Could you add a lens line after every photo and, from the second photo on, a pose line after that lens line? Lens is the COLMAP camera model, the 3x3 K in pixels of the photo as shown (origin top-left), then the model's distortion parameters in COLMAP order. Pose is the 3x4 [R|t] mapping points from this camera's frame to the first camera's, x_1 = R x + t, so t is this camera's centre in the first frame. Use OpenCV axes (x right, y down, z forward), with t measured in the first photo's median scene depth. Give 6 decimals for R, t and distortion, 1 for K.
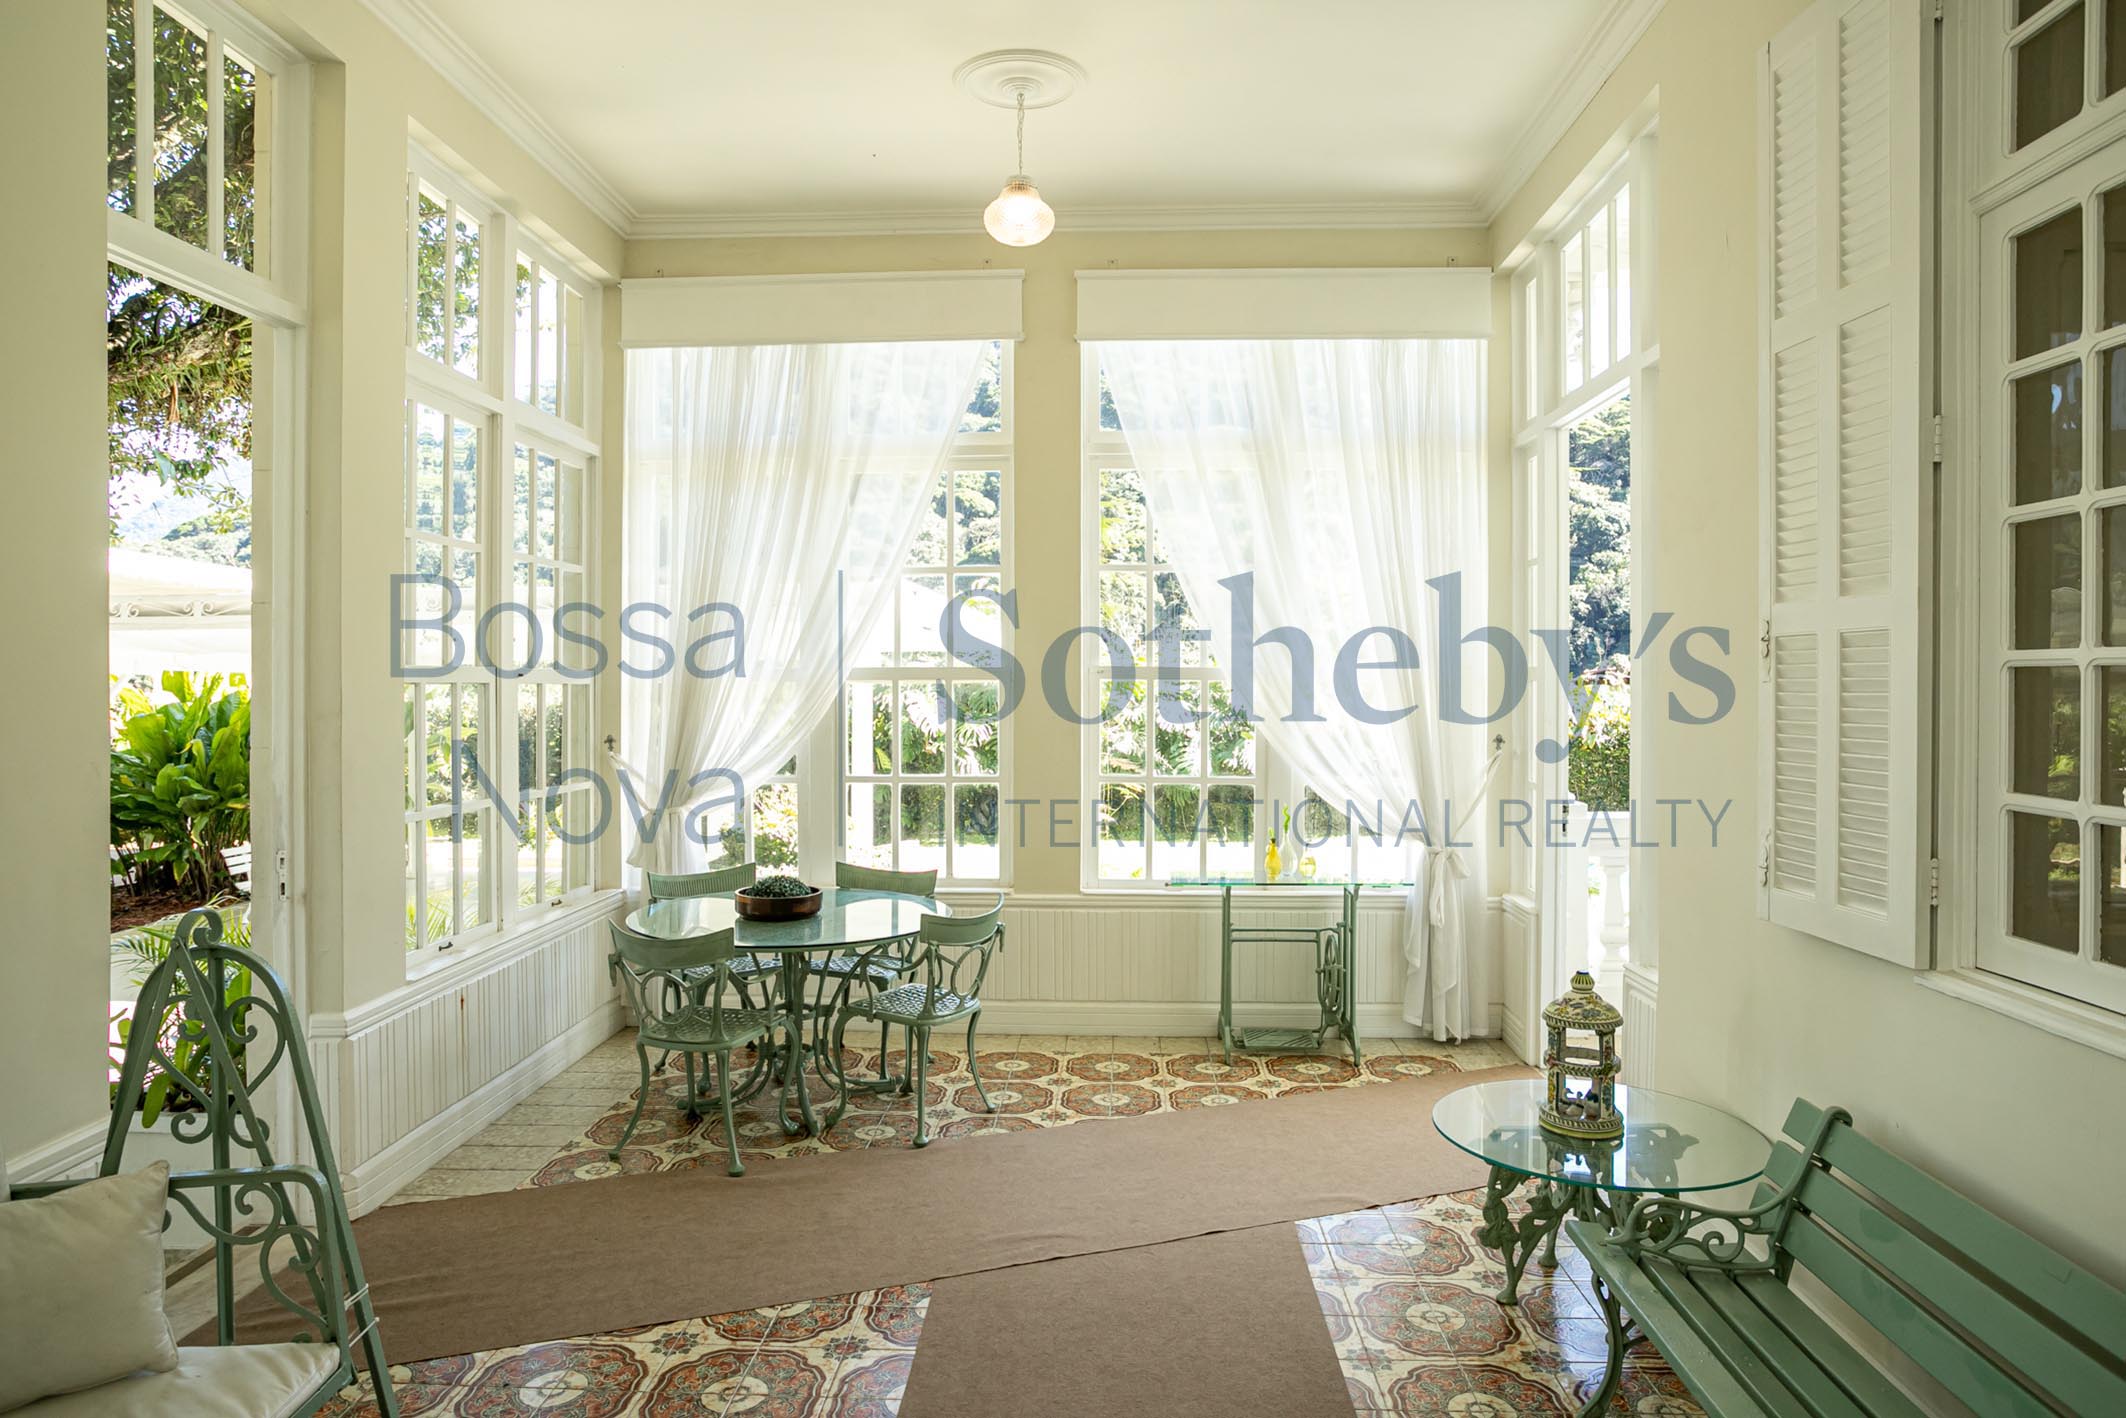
lens RADIAL K [[1219.9, 0, 1082.3], [0, 1219.9, 706.3], [0, 0, 1]] dist [-0.002205, -0.000525]
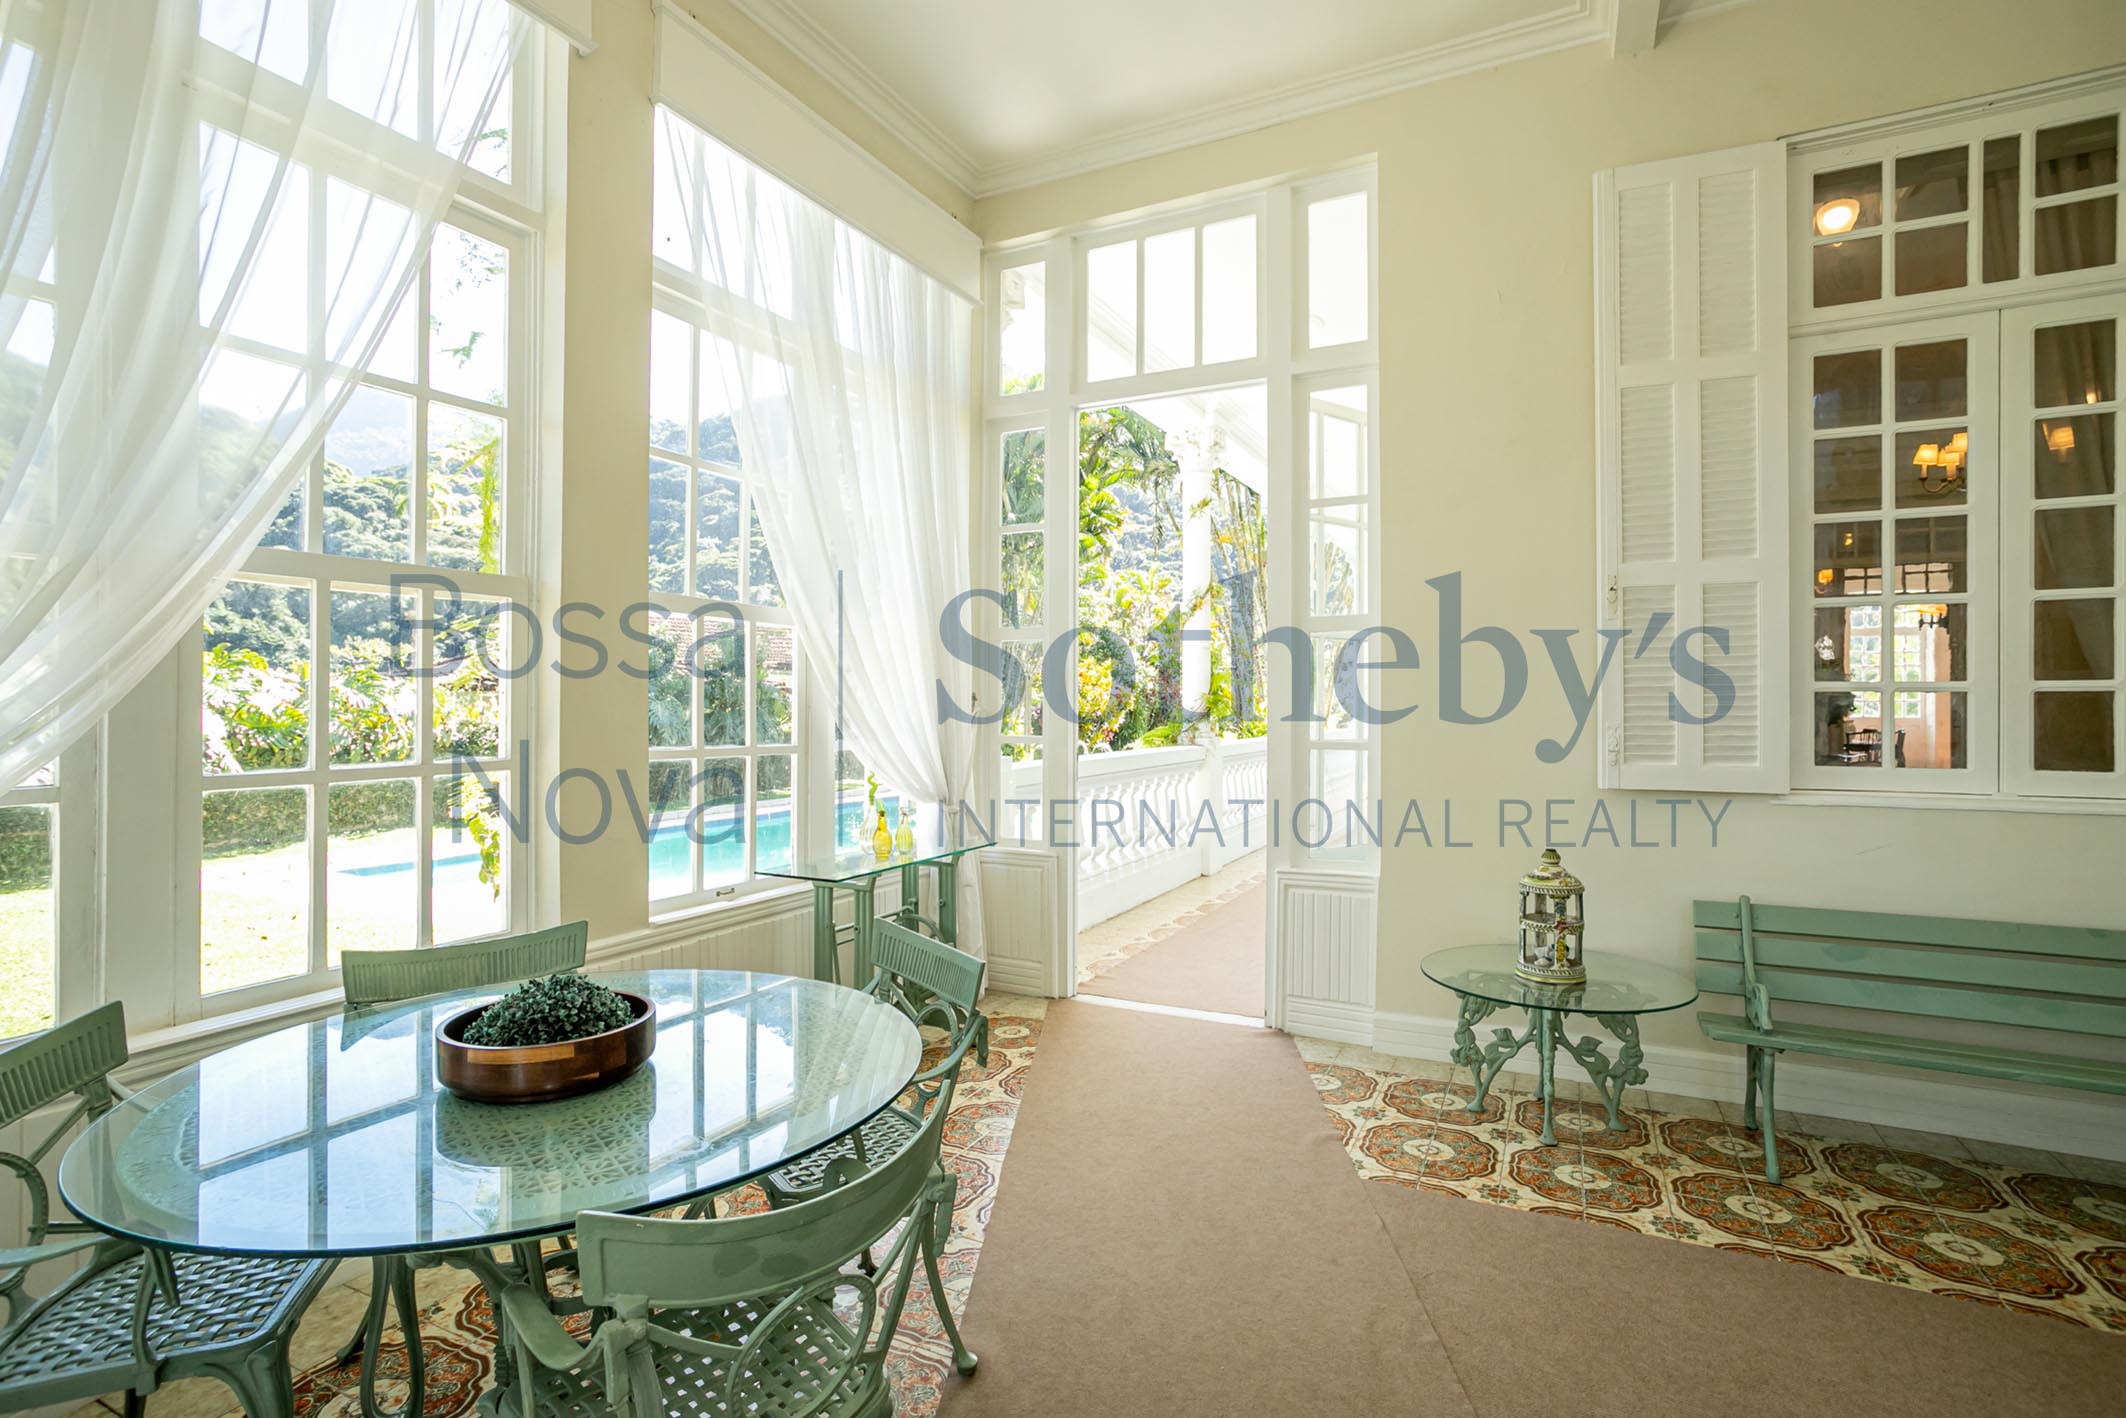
lens RADIAL K [[1024.8, 0, 1069.2], [0, 1024.8, 702.9], [0, 0, 1]] dist [-0.034450, 0.000363]
pose [[0.441810, -0.004502, 0.897097, -0.444019], [0.014557, 0.999892, -0.002151, 0.041156], [-0.896990, 0.014009, 0.441828, 0.615271]]
